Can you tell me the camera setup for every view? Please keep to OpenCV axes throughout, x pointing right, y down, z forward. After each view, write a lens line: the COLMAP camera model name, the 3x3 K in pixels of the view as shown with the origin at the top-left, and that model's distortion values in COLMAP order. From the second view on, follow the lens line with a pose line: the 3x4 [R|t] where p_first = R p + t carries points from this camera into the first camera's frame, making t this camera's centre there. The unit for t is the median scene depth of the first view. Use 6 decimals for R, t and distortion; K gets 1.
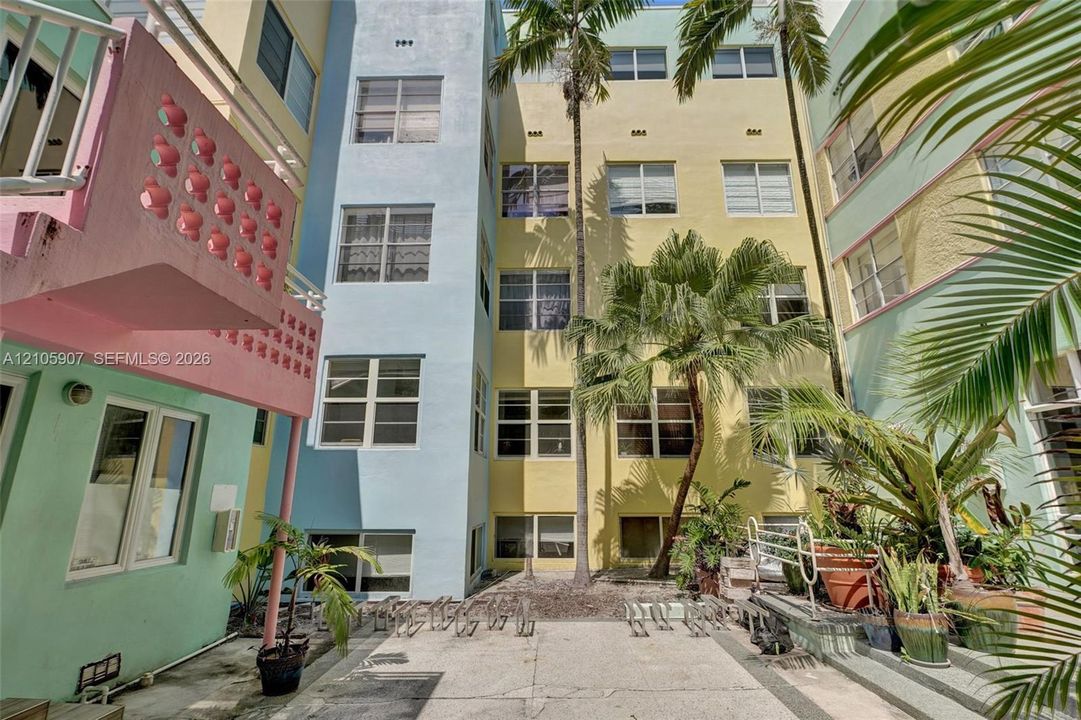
lens RADIAL K [[489.2, 0, 537.6], [0, 489.2, 356.0], [0, 0, 1]] dist [-0.008464, 0.000056]
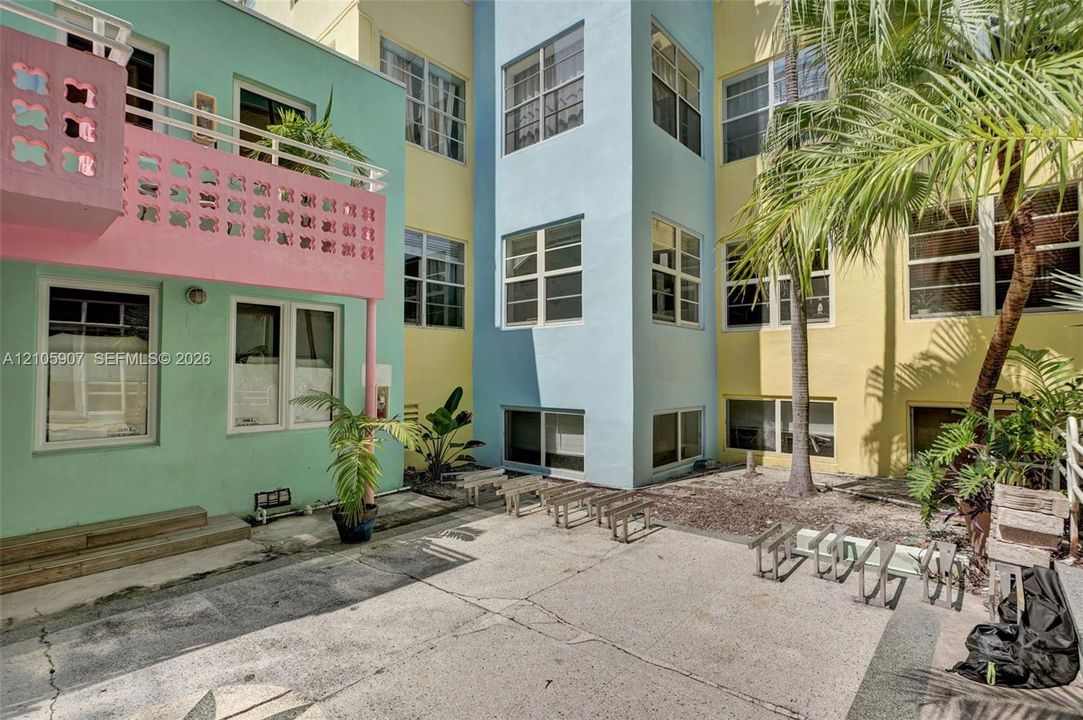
lens RADIAL K [[508.2, 0, 541.3], [0, 508.2, 351.6], [0, 0, 1]] dist [-0.012484, 0.000155]
pose [[0.765706, -0.025647, -0.642680, 0.277700], [0.171851, 0.971037, 0.165996, 0.070687], [0.619808, -0.237549, 0.747936, 0.241331]]
